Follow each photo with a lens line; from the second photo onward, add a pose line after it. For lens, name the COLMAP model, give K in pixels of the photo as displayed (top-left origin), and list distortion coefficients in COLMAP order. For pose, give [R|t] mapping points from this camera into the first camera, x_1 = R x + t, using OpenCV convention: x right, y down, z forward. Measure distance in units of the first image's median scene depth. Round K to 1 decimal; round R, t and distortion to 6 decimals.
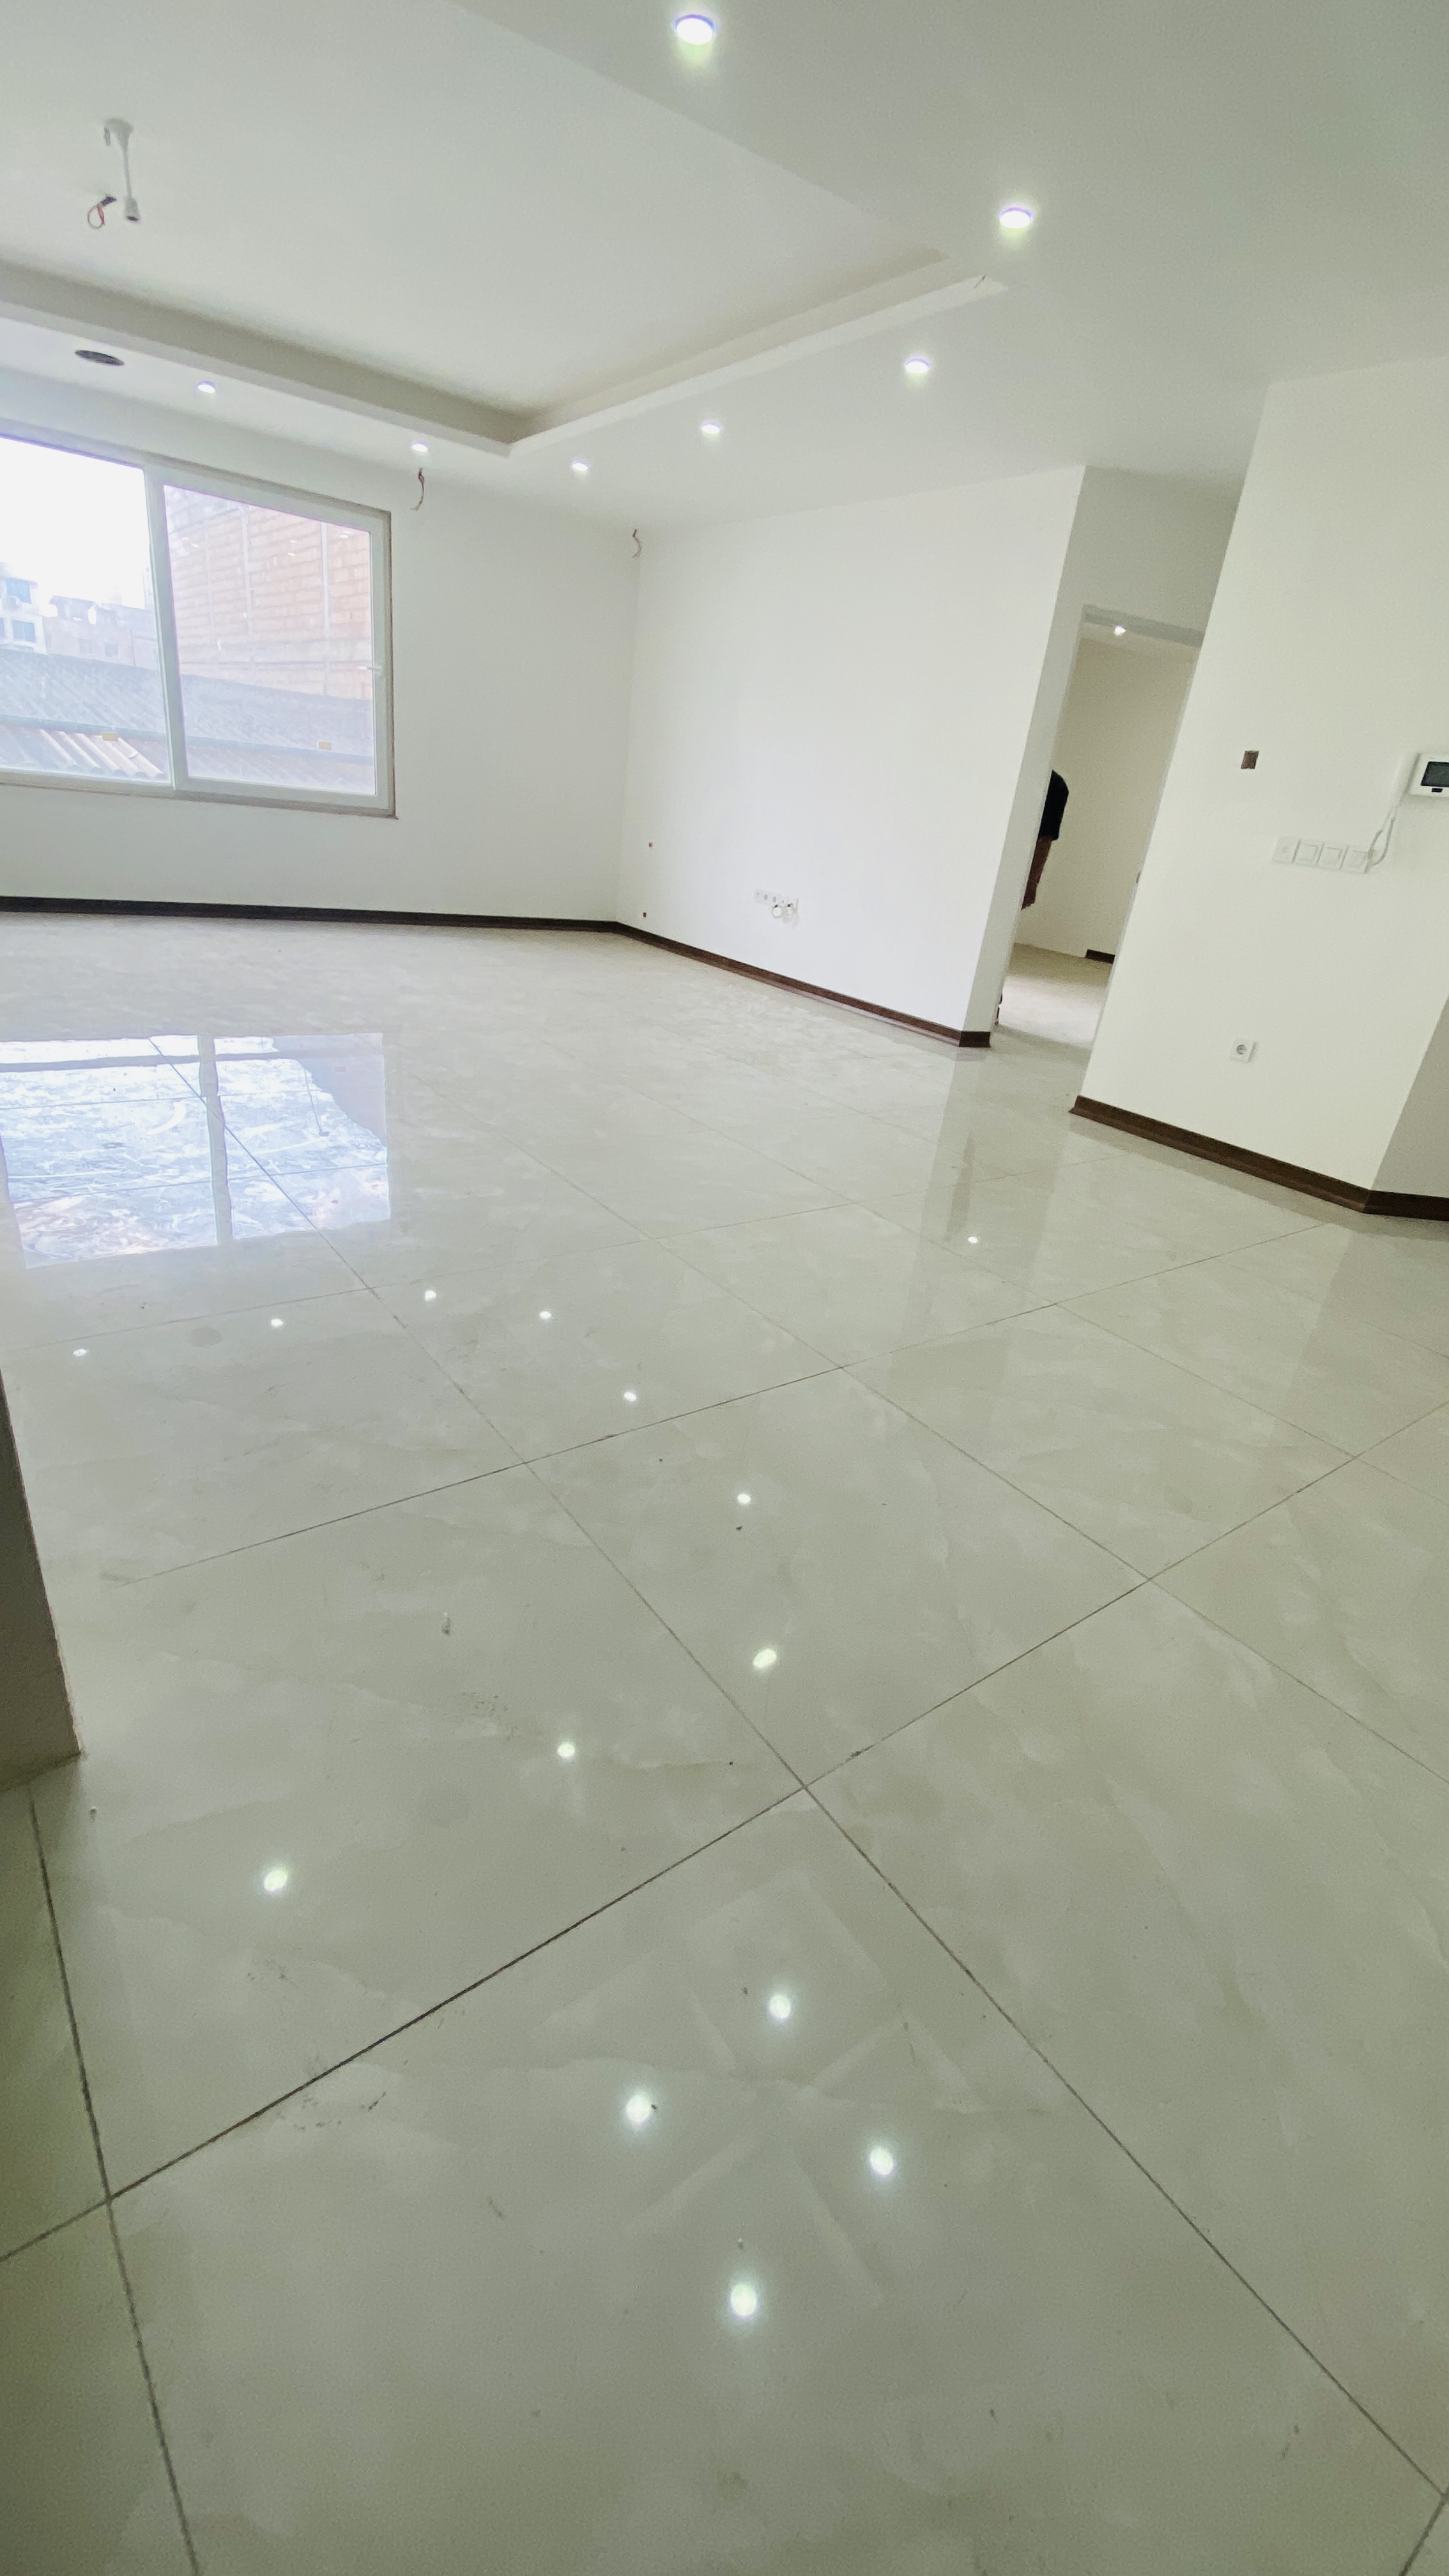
lens RADIAL K [[1033.0, 0, 722.6], [0, 1033.0, 1282.6], [0, 0, 1]] dist [0.021999, -0.021720]
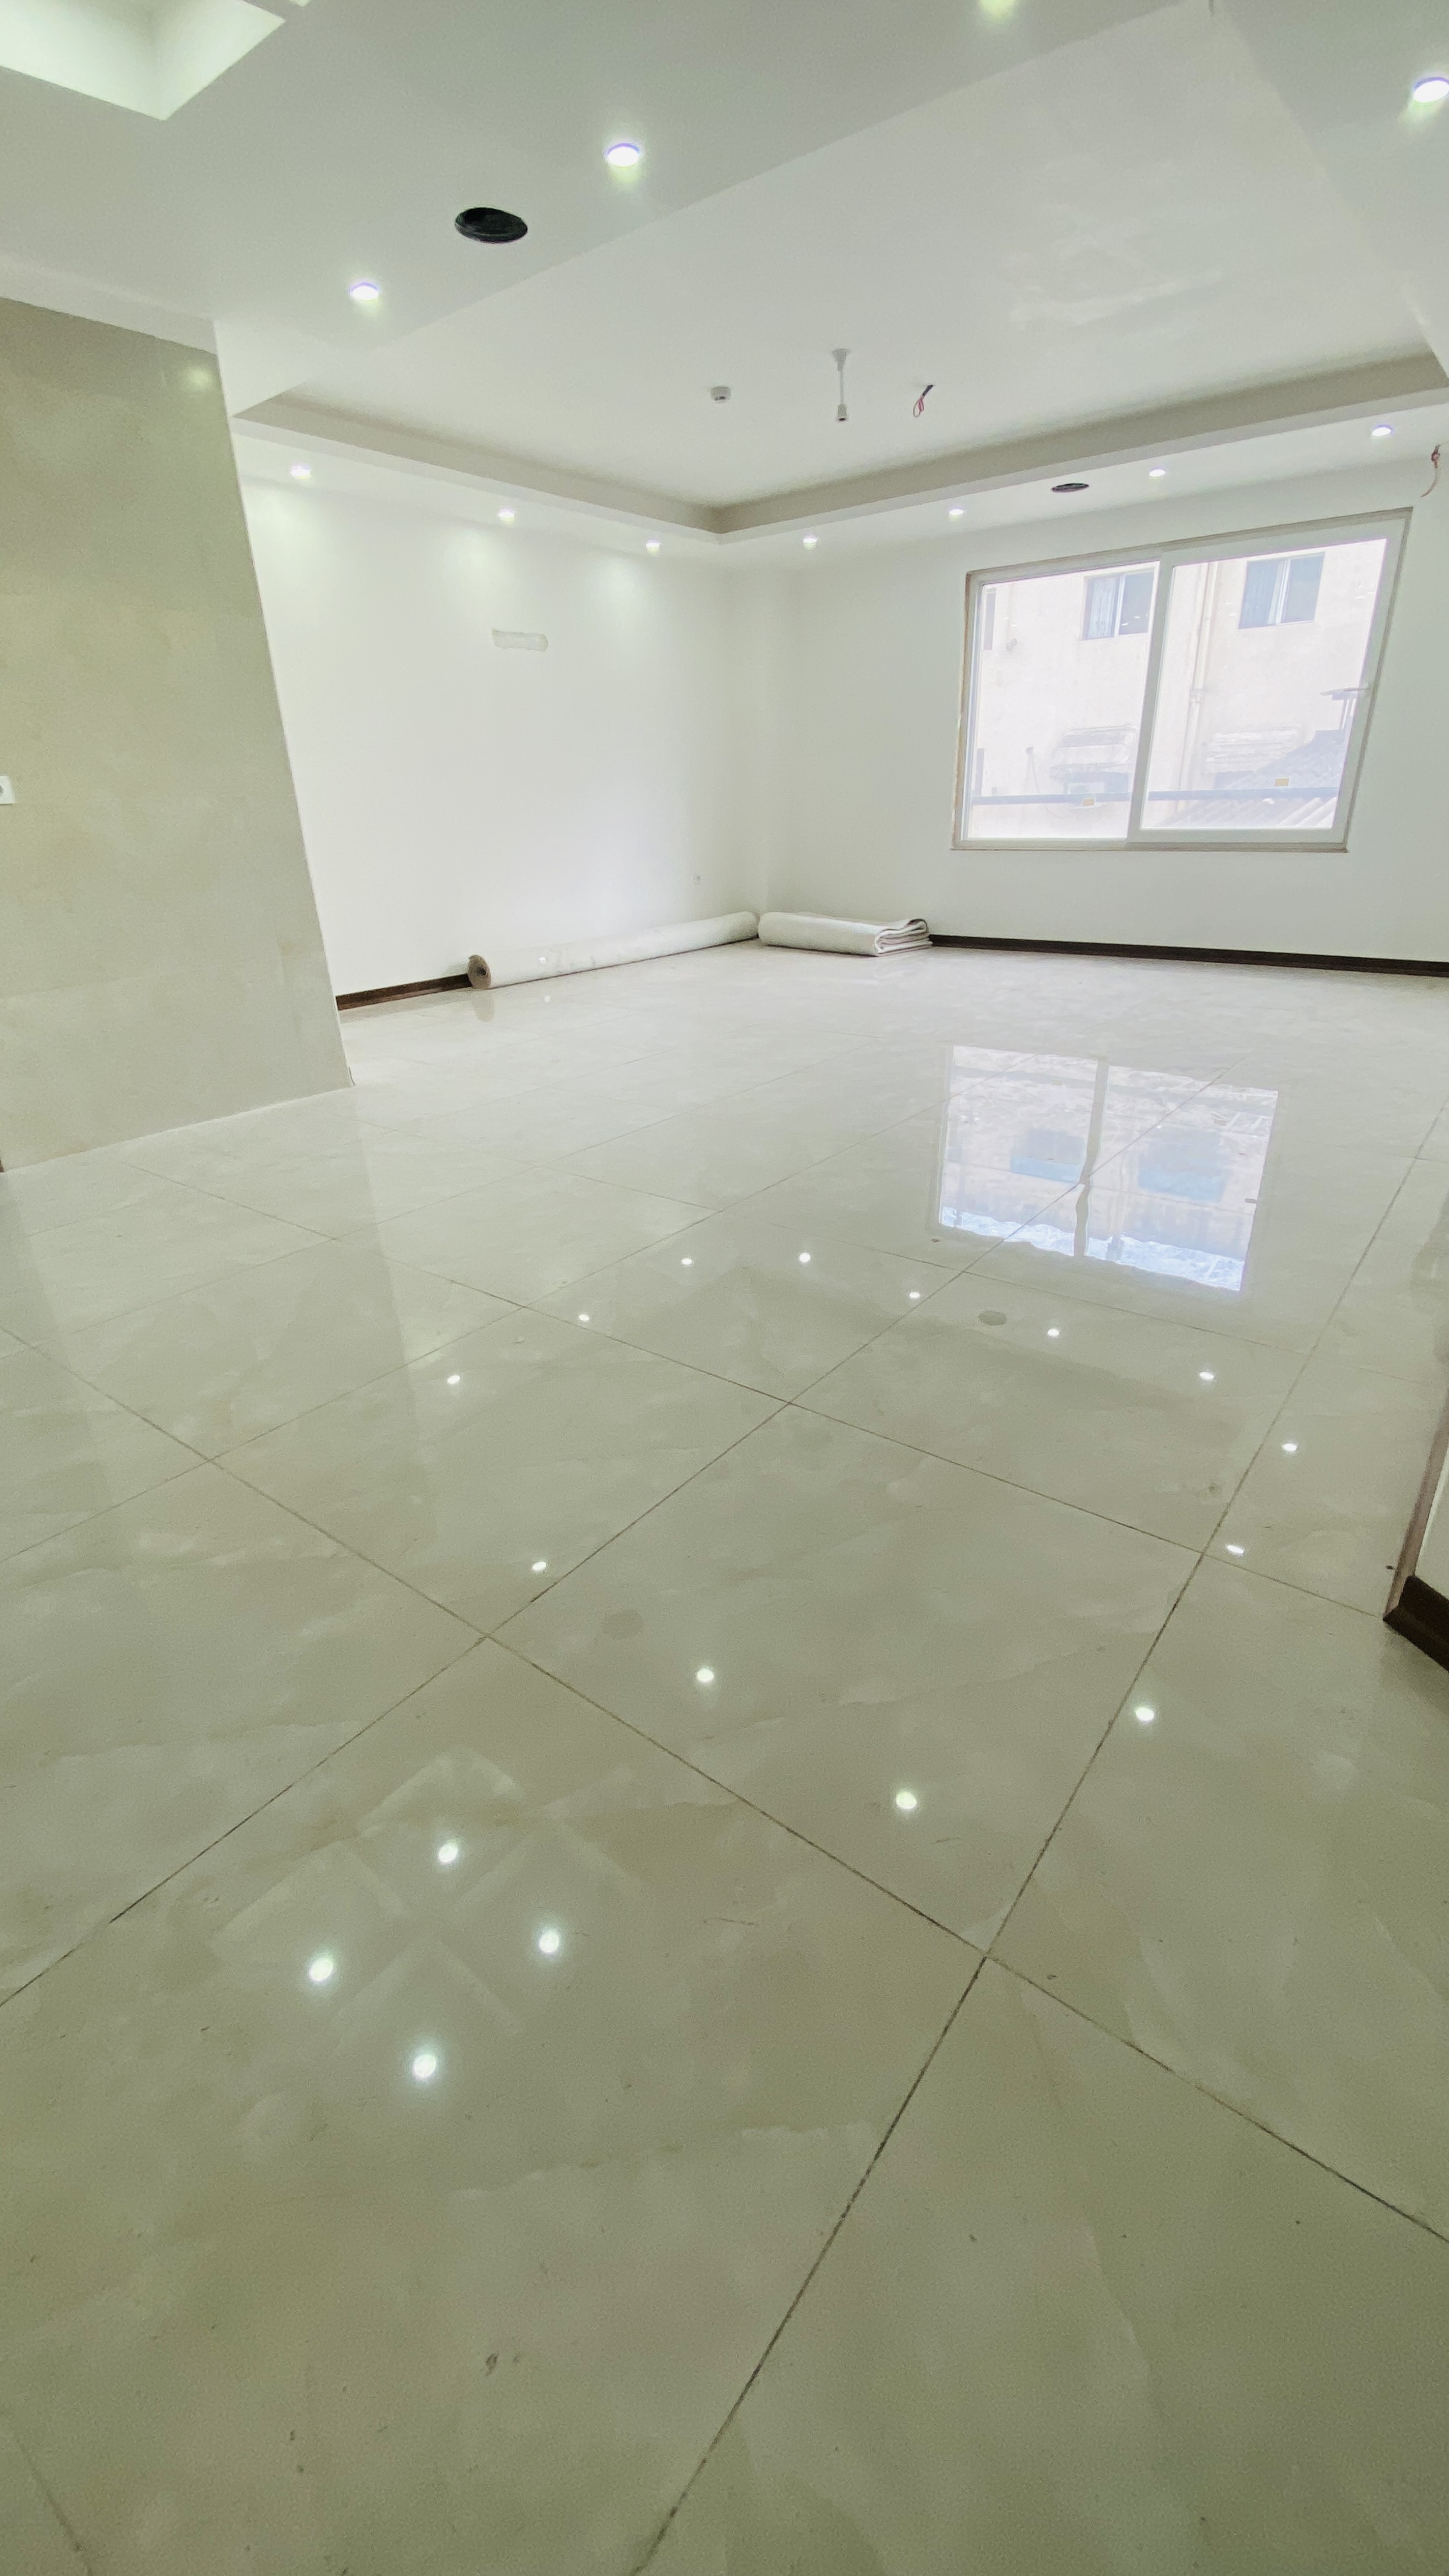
lens RADIAL K [[1057.2, 0, 724.5], [0, 1057.2, 1288.0], [0, 0, 1]] dist [-0.008878, -0.000305]
pose [[0.264485, 0.297614, -0.917319, 0.522259], [-0.359155, 0.913164, 0.192713, -0.104245], [0.895017, 0.278490, 0.348408, 0.357996]]
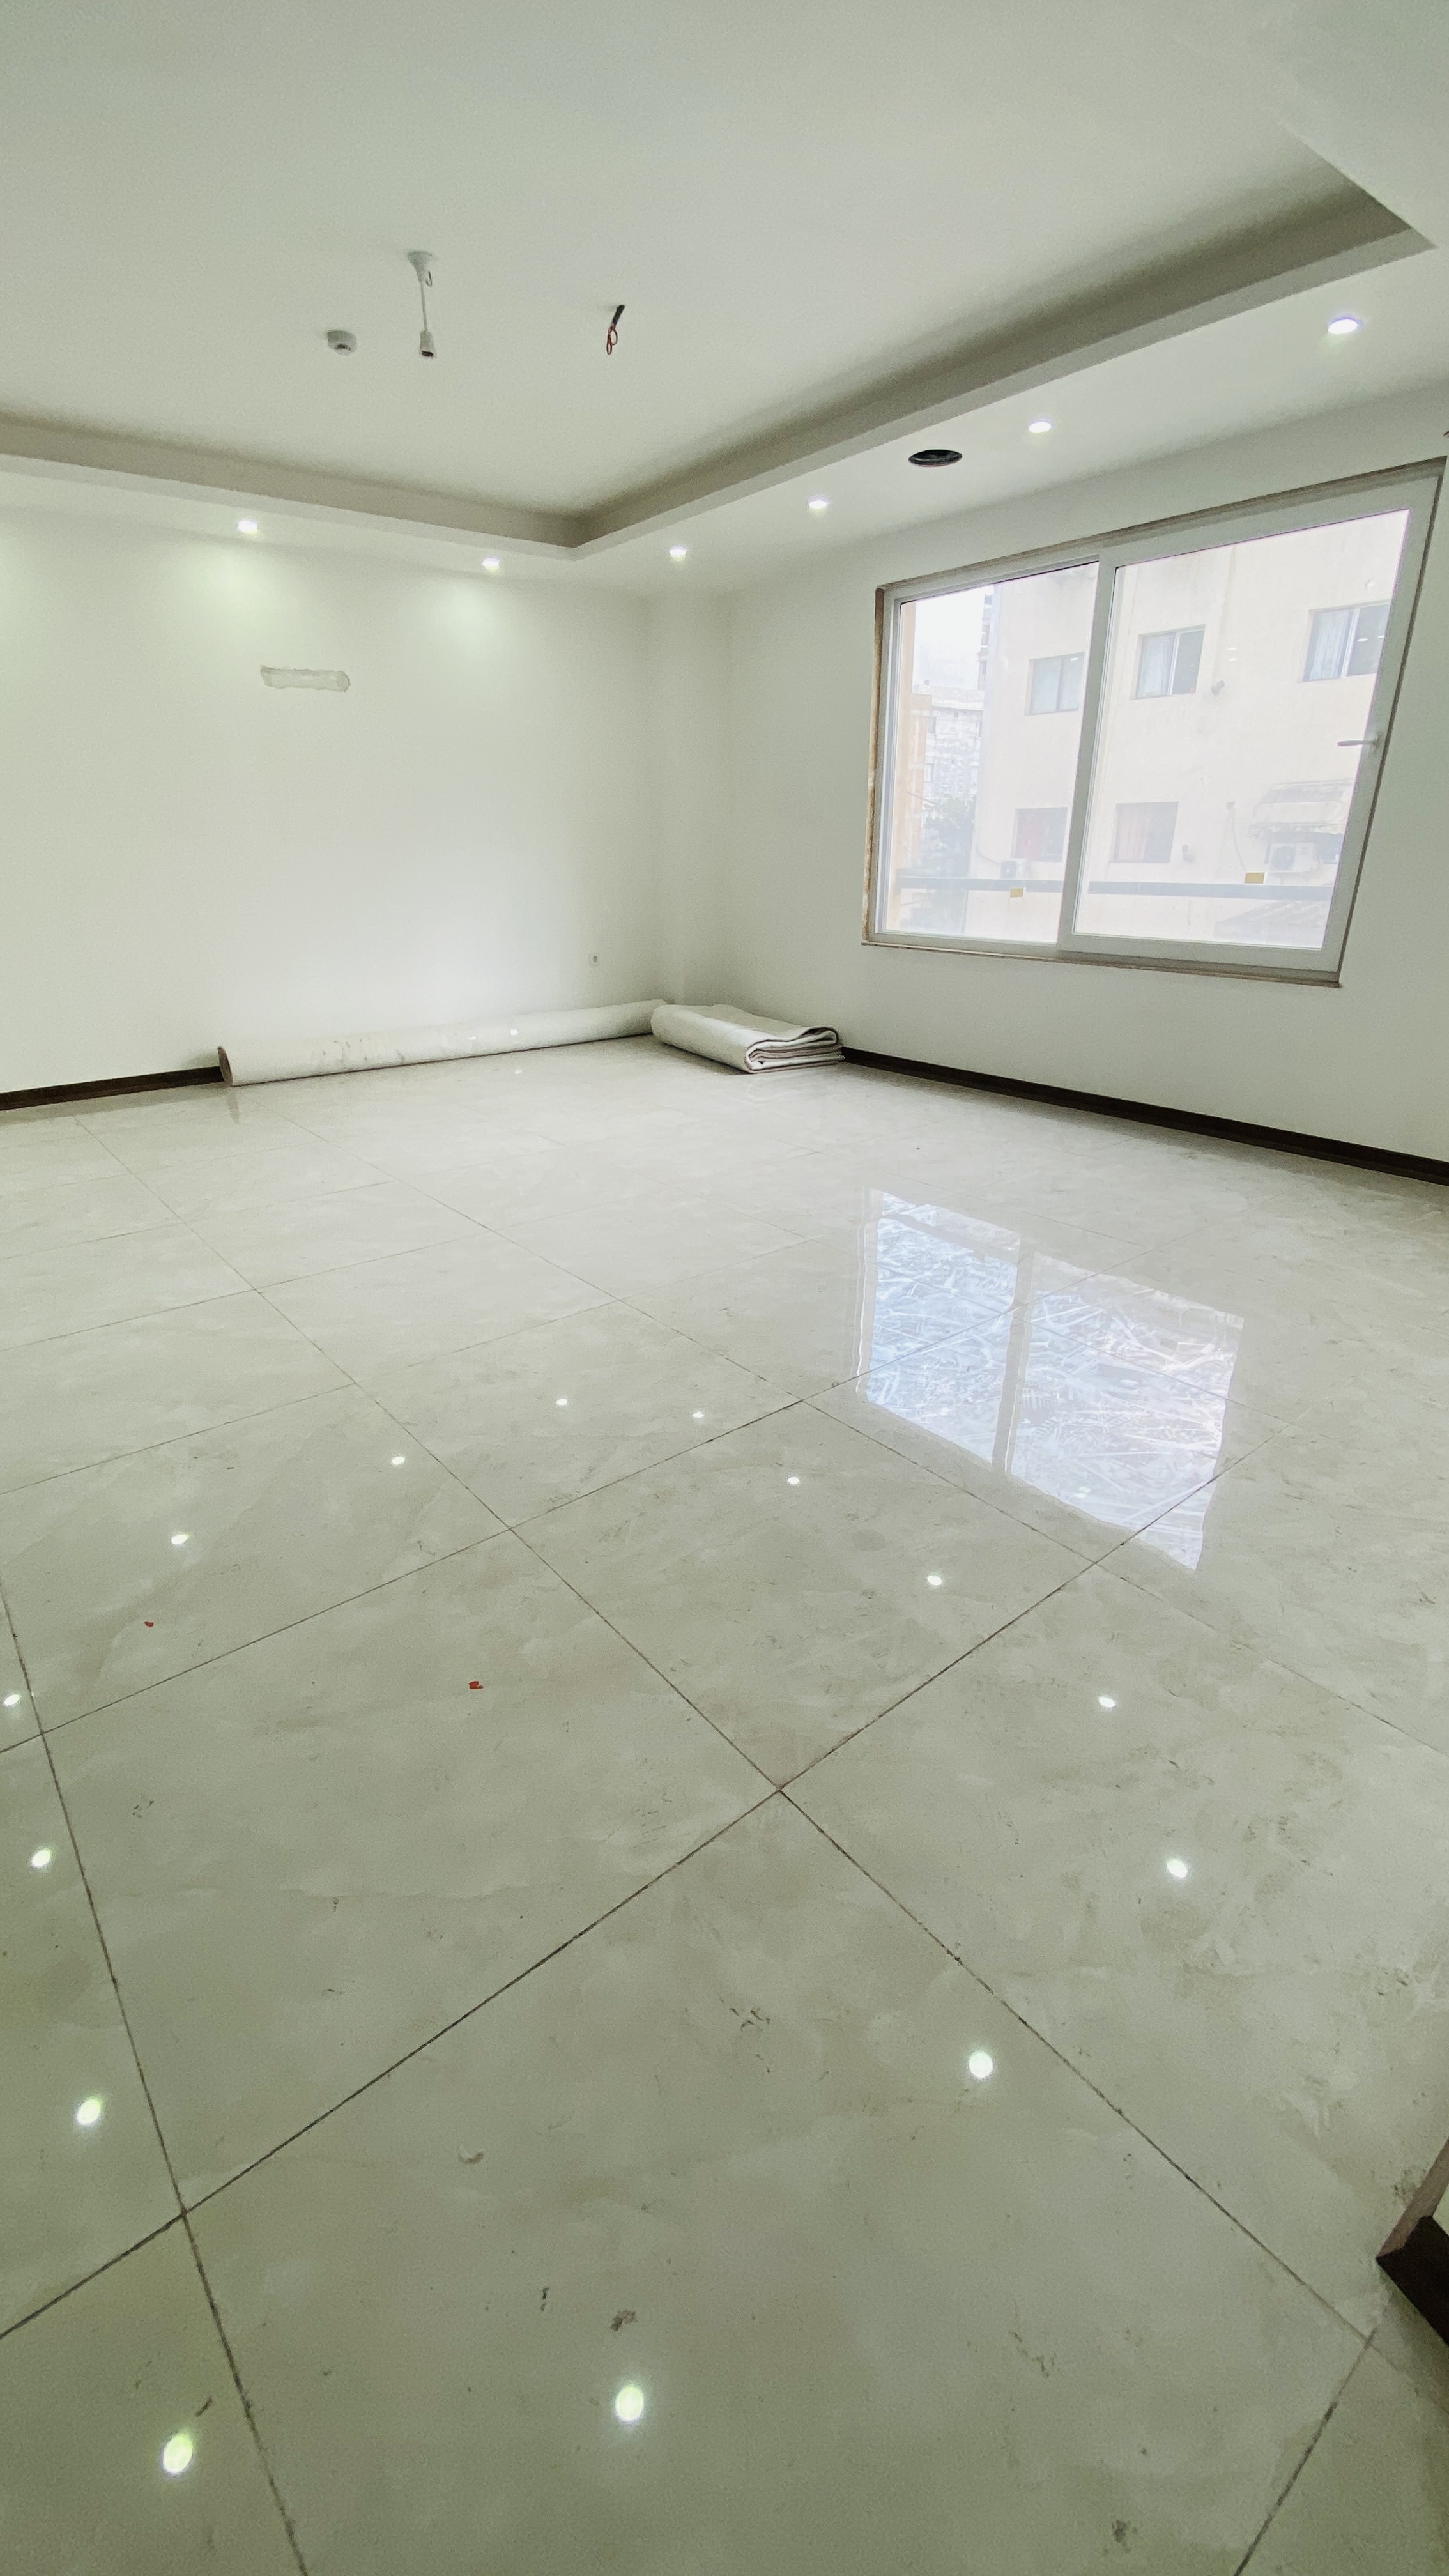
lens RADIAL K [[1033.0, 0, 722.6], [0, 1033.0, 1282.6], [0, 0, 1]] dist [0.021999, -0.021720]
pose [[0.038101, 0.286889, -0.957206, 0.301046], [-0.419670, 0.873924, 0.245223, -0.334449], [0.906877, 0.392367, 0.153696, 0.737505]]
